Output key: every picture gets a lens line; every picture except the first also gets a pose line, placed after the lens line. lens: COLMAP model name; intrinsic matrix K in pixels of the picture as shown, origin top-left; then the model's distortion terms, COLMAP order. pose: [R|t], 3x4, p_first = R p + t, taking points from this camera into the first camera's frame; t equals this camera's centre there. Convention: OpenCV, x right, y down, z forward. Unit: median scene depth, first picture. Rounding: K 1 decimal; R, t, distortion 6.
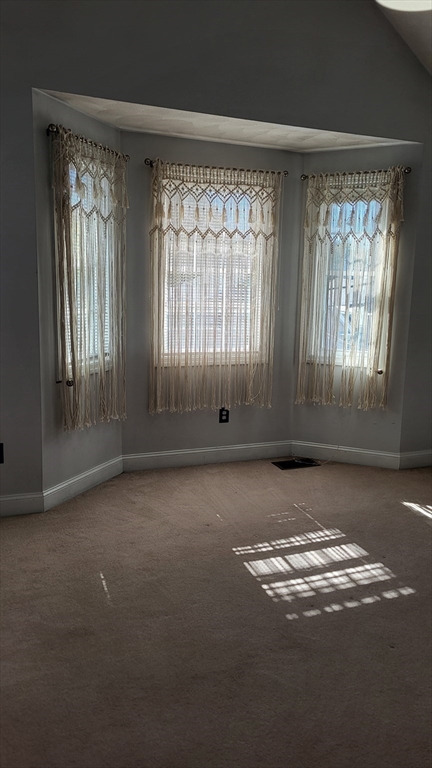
lens RADIAL K [[581.6, 0, 216.0], [0, 581.6, 384.0], [0, 0, 1]] dist [0.025972, 0.000307]
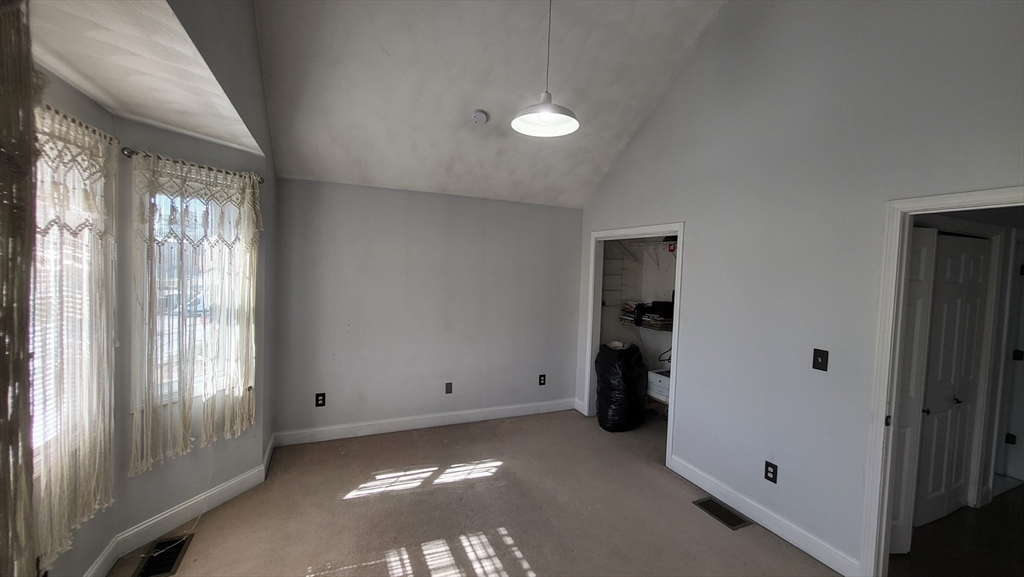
lens RADIAL K [[404.0, 0, 512.4], [0, 404.0, 283.9], [0, 0, 1]] dist [-0.001343, -0.000793]
pose [[-0.044703, -0.066610, 0.996777, -0.369755], [0.131081, 0.988757, 0.071953, -0.179767], [-0.990363, 0.133875, -0.035469, 0.607009]]
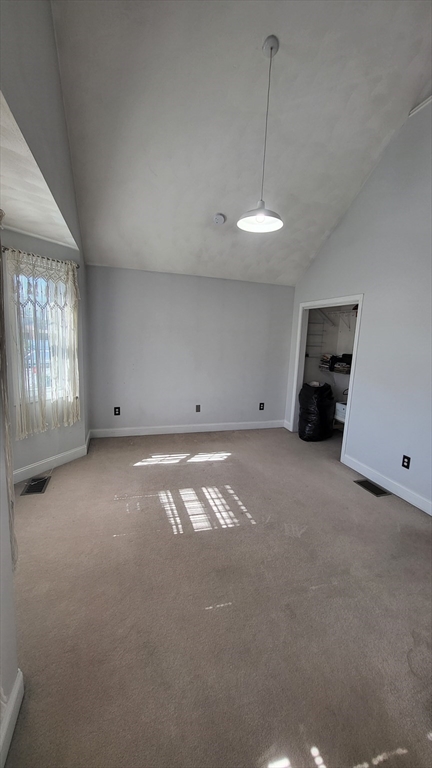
lens RADIAL K [[303.2, 0, 220.9], [0, 303.2, 384.9], [0, 0, 1]] dist [-0.000041, -0.000099]
pose [[0.054323, -0.183239, 0.981566, -0.475491], [0.125052, 0.976527, 0.175377, -0.148153], [-0.990662, 0.113220, 0.075963, 0.581835]]
